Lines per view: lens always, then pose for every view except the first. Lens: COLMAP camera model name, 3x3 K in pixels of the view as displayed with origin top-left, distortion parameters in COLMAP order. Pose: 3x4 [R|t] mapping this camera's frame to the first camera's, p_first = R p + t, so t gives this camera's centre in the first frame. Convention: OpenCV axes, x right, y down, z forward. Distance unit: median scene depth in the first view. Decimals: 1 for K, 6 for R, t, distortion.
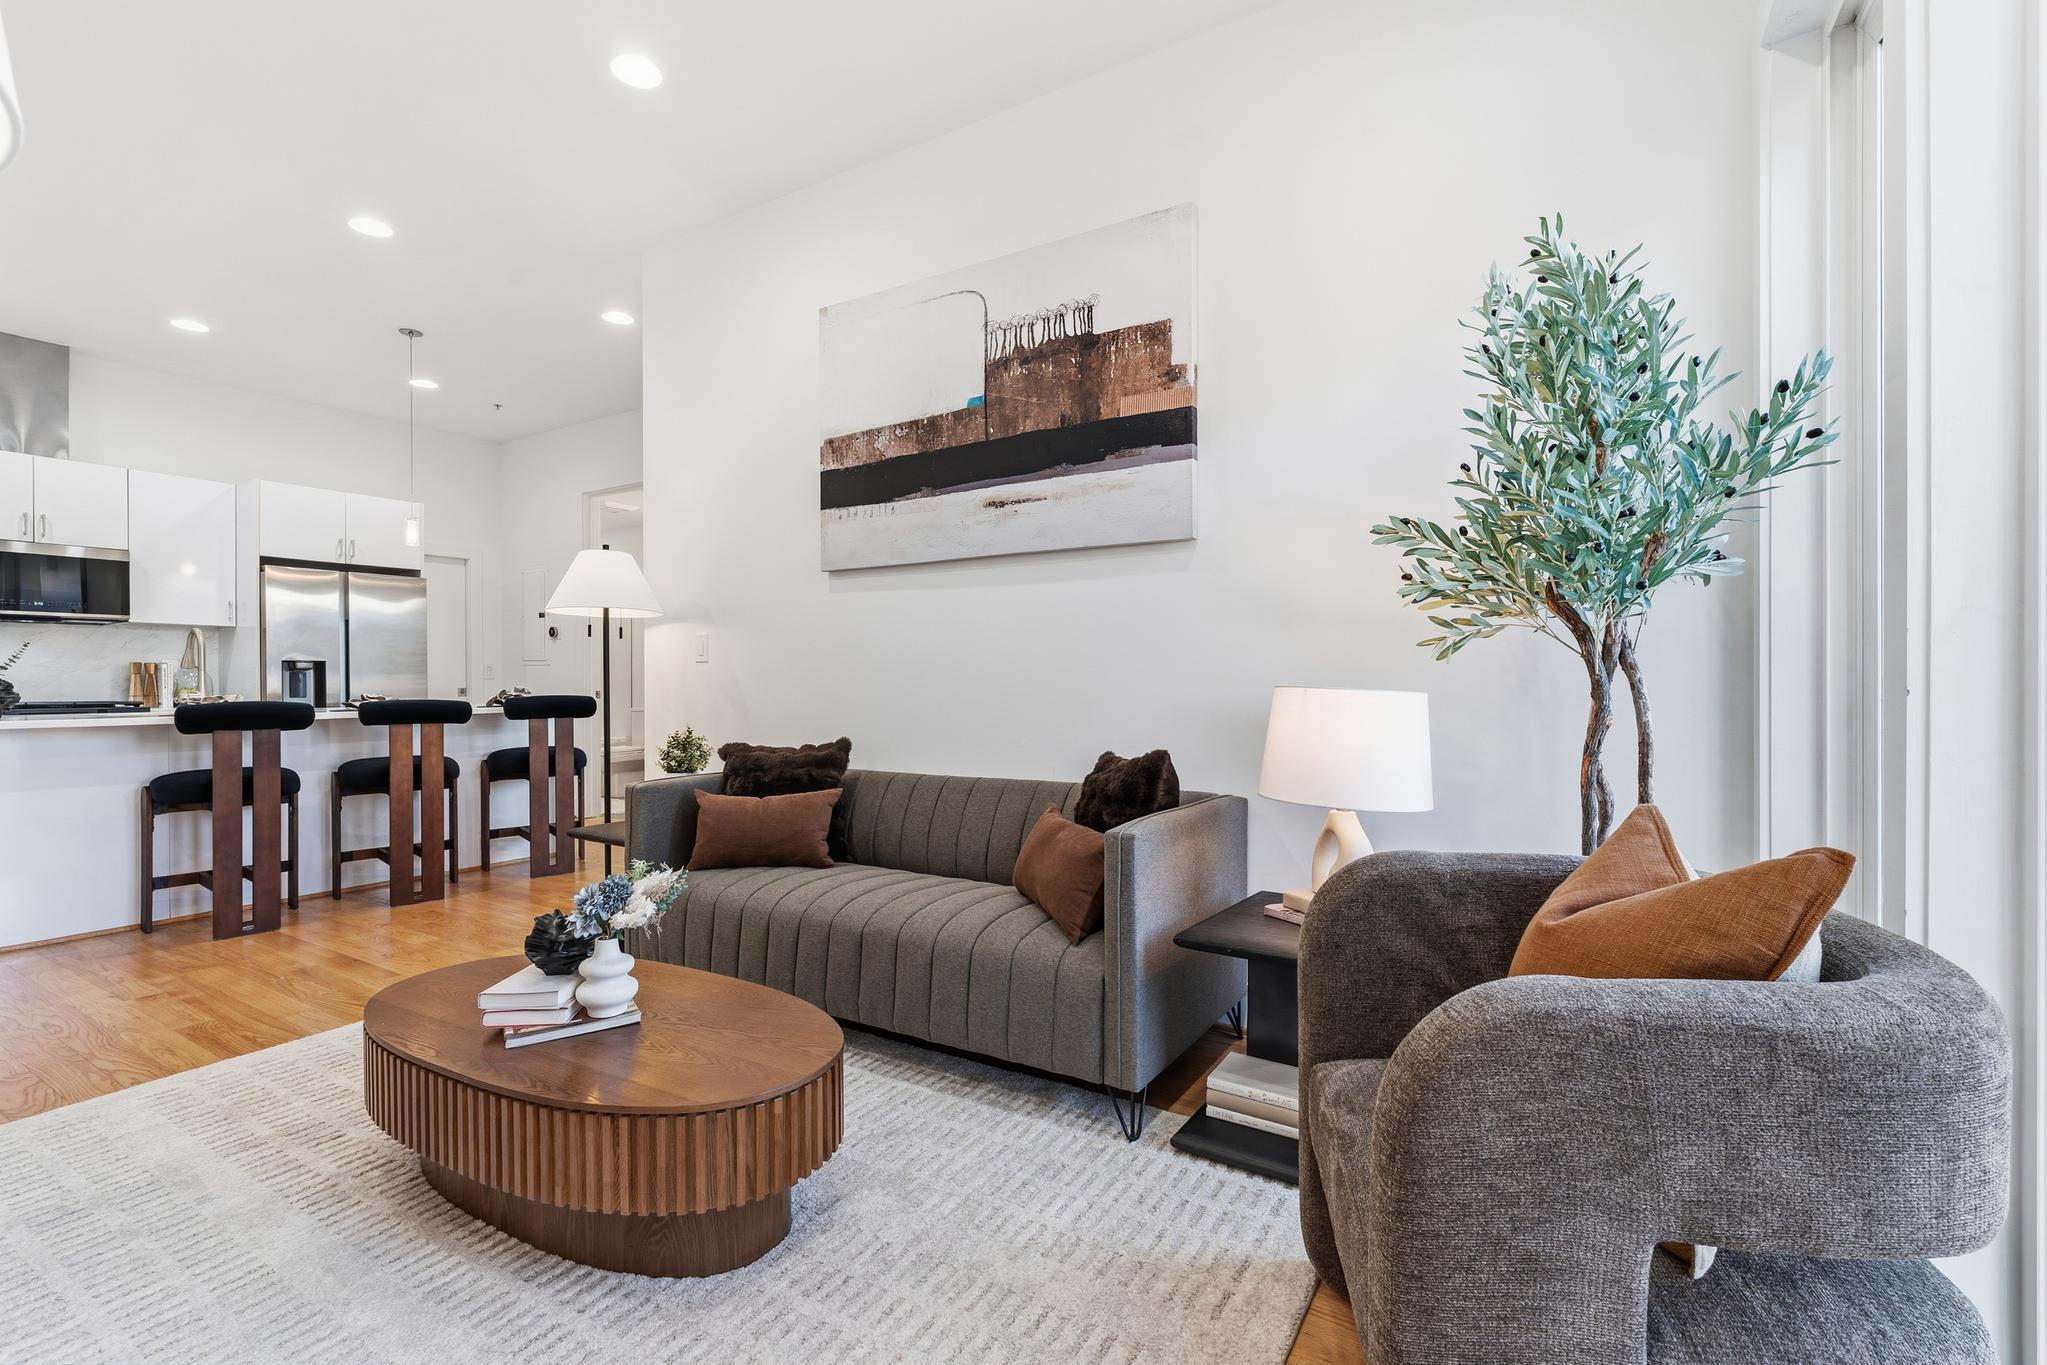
lens RADIAL K [[890.4, 0, 1023.5], [0, 890.4, 682.5], [0, 0, 1]] dist [-0.008138, -0.000333]
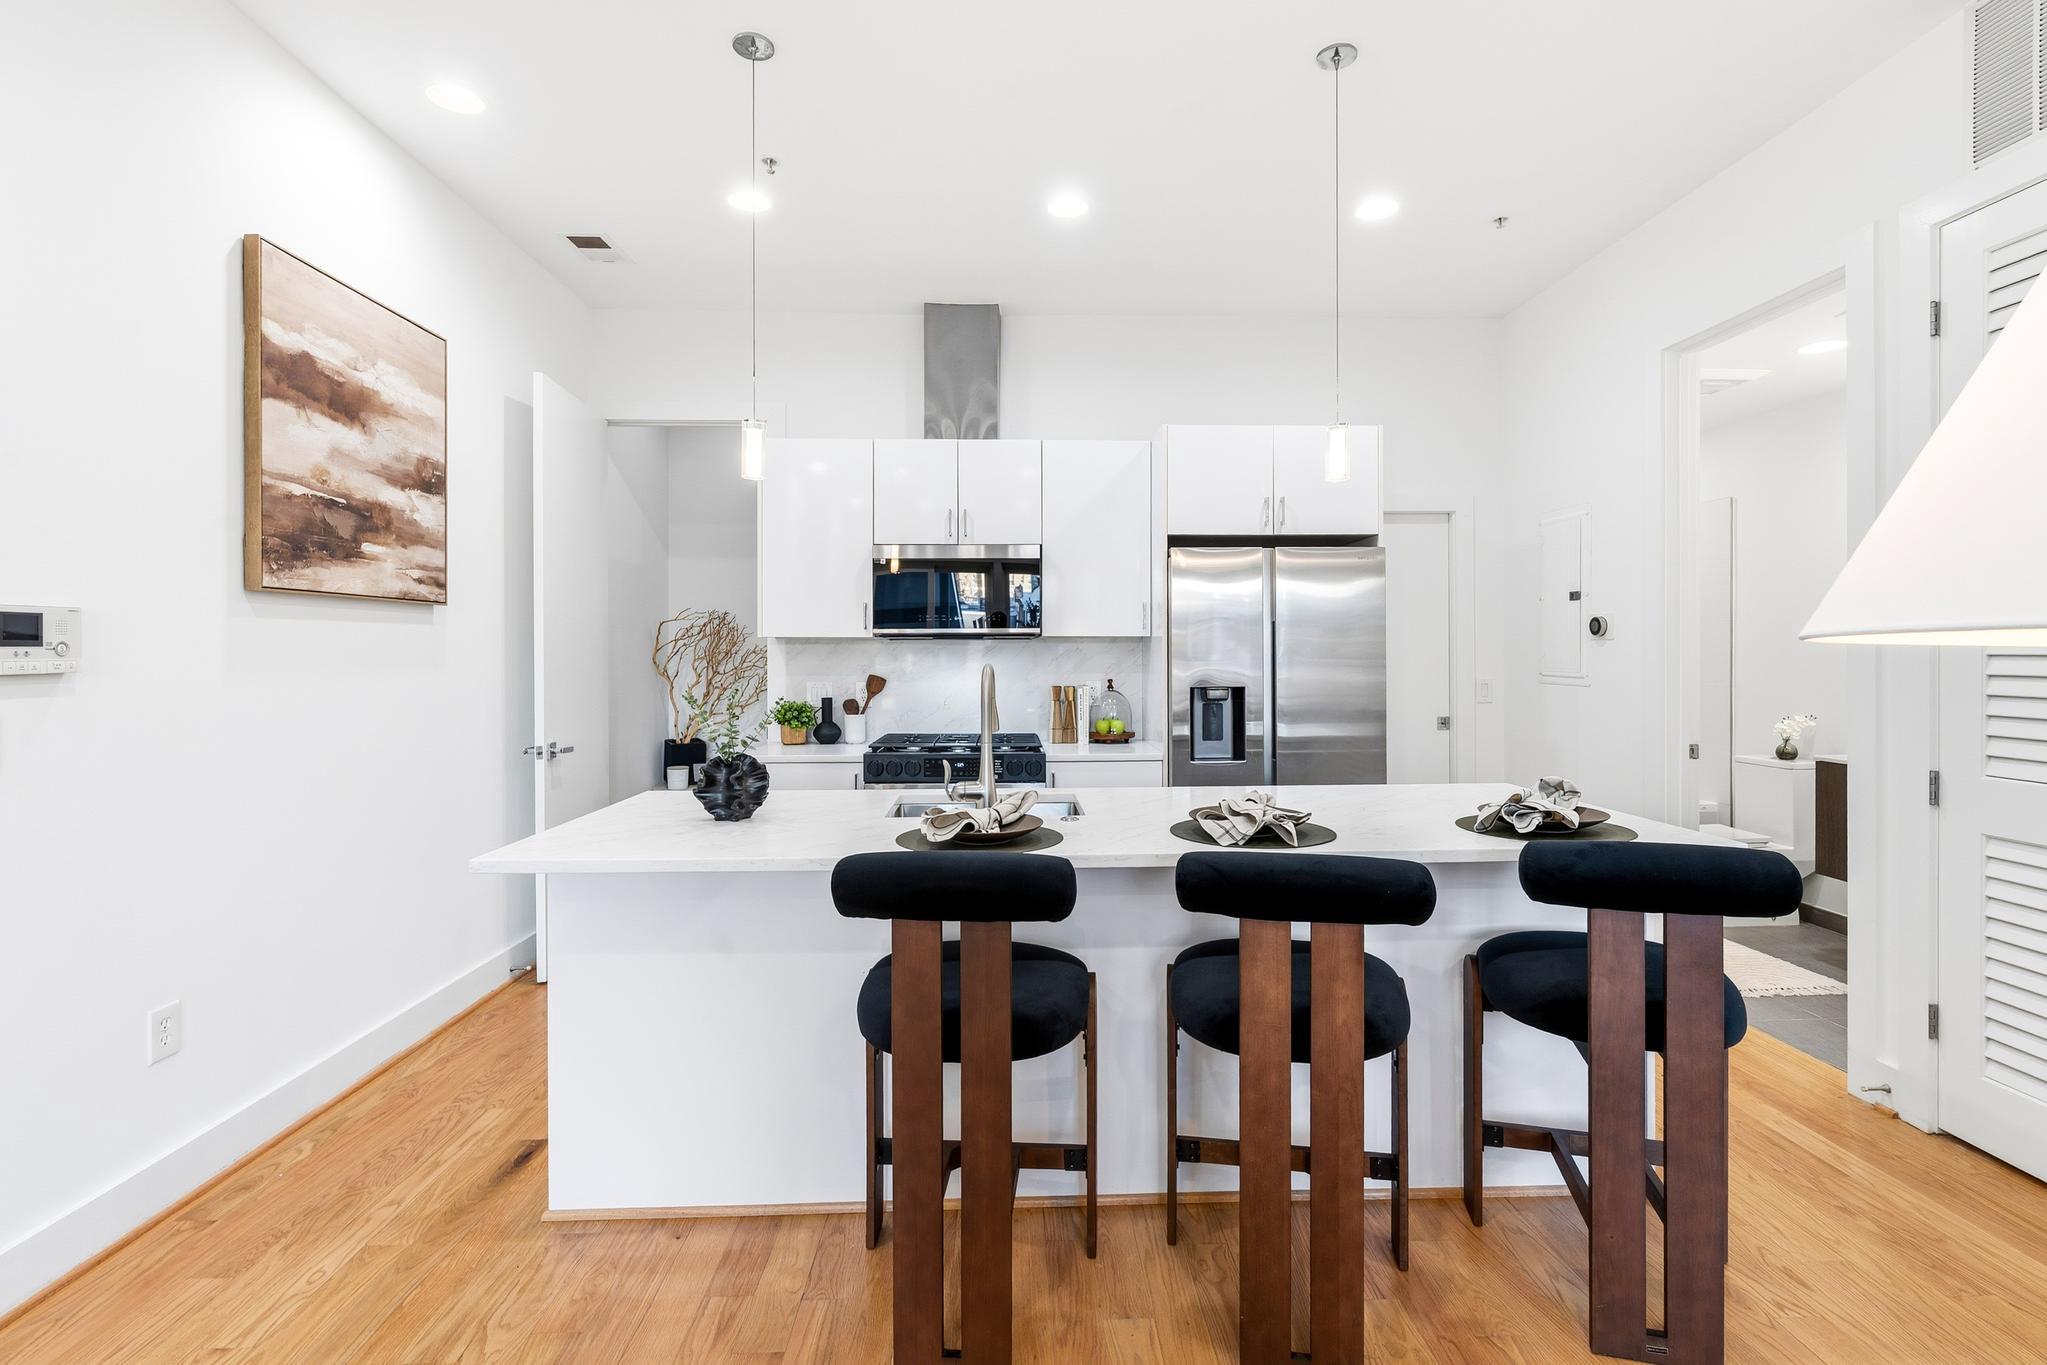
lens RADIAL K [[933.2, 0, 1023.1], [0, 933.2, 667.1], [0, 0, 1]] dist [-0.007074, -0.000429]
pose [[0.539974, 0.010990, -0.841610, -0.511441], [-0.000452, 0.999918, 0.012767, -0.082334], [0.841682, -0.006513, 0.539934, 0.847335]]
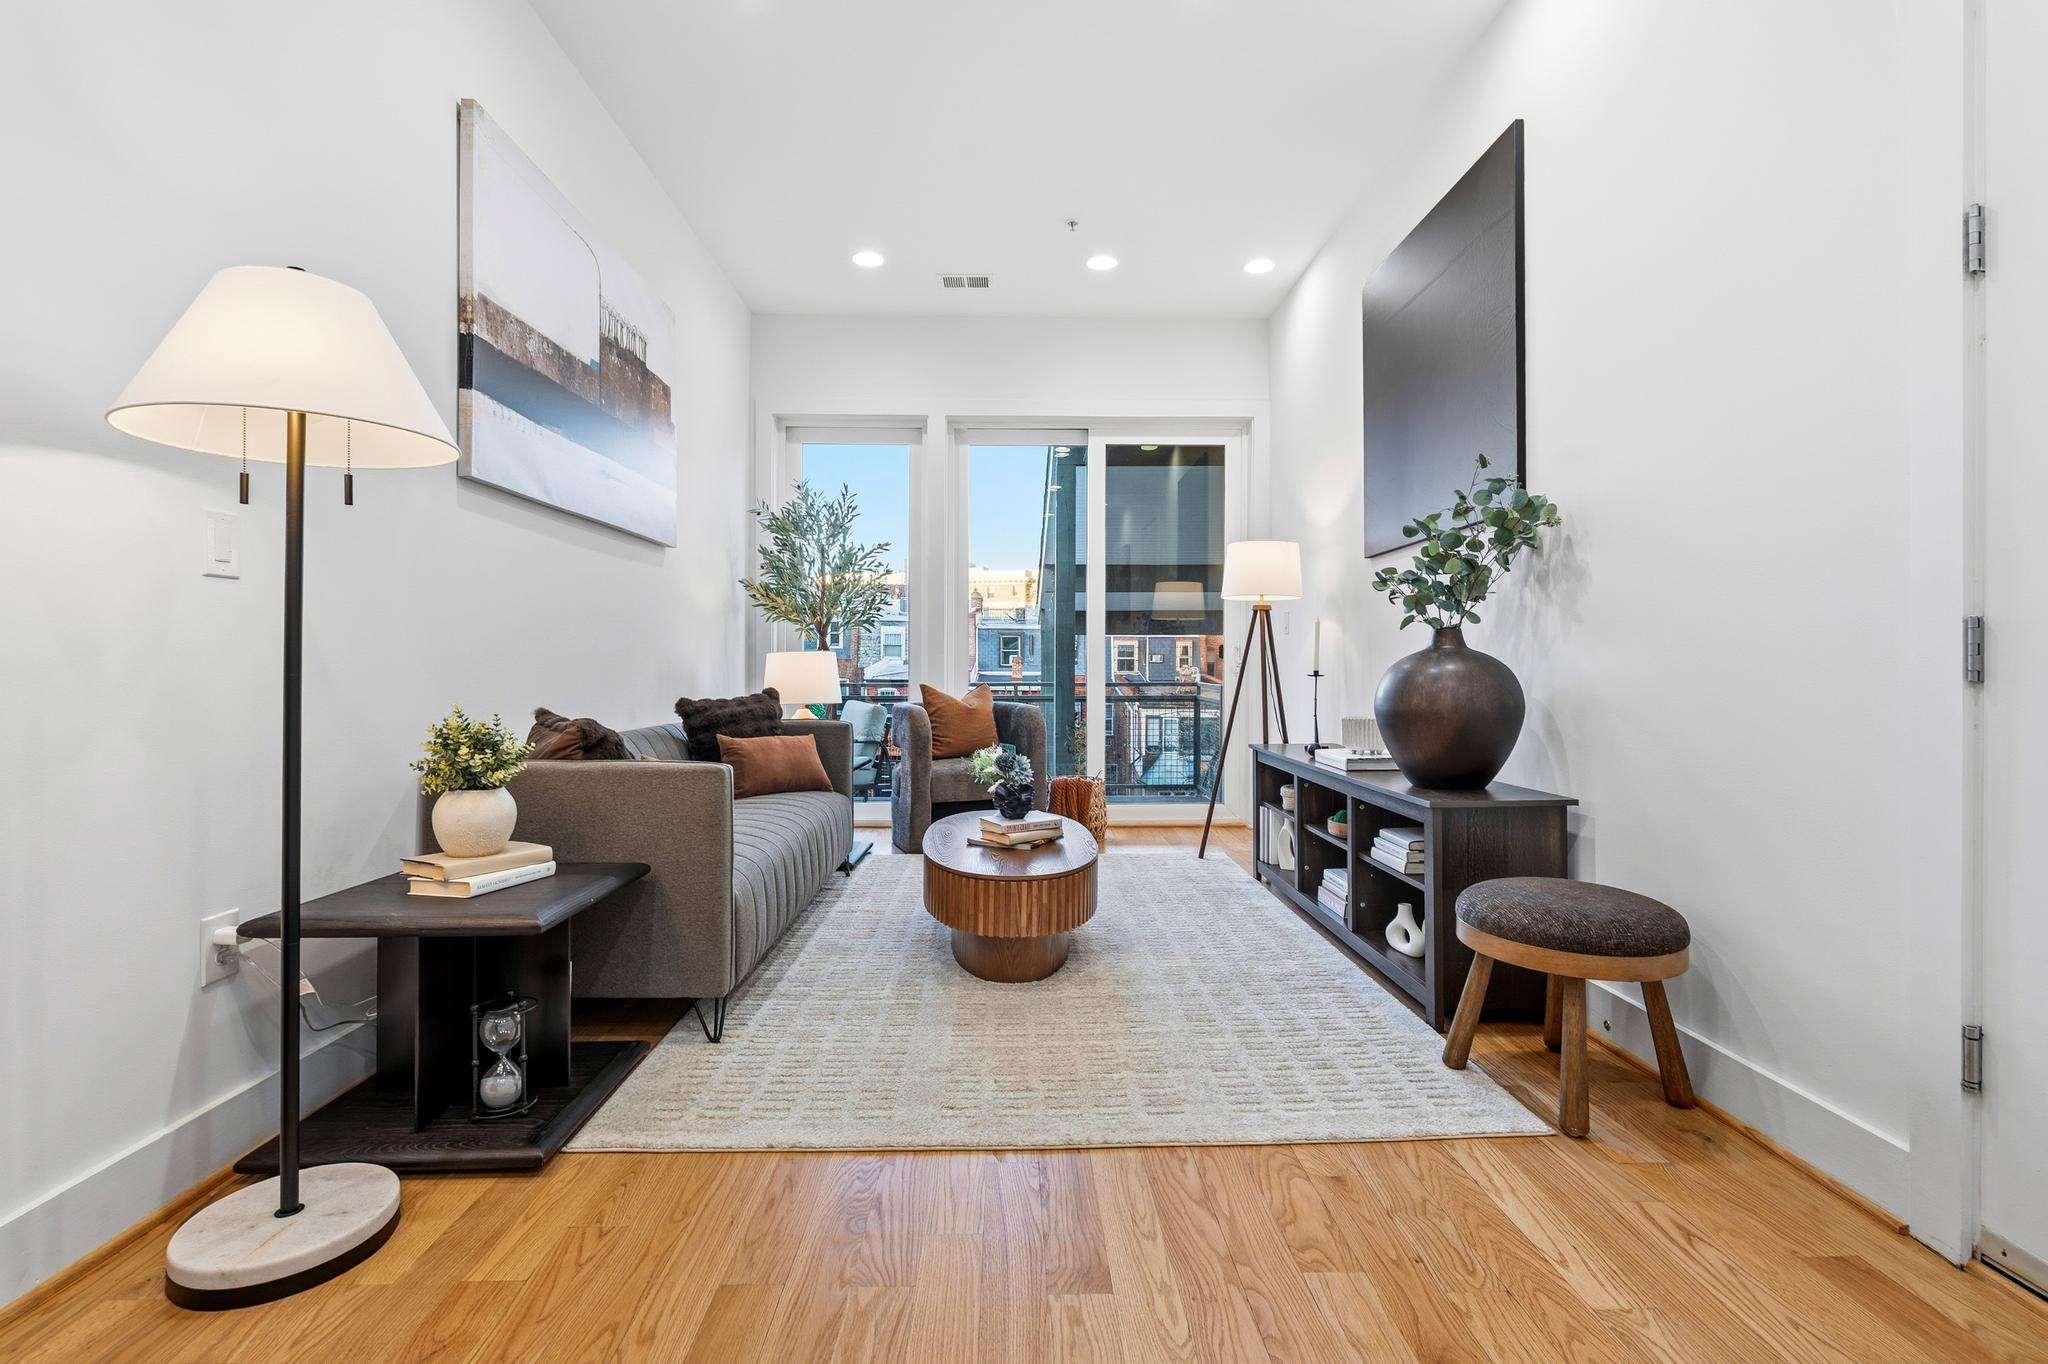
lens RADIAL K [[920.5, 0, 1033.5], [0, 920.5, 664.3], [0, 0, 1]] dist [-0.000215, 0.000168]
pose [[-0.543473, 0.001888, 0.839424, -1.081377], [0.005548, 0.999984, 0.001342, 0.022510], [-0.839408, 0.005386, -0.543475, 1.038499]]
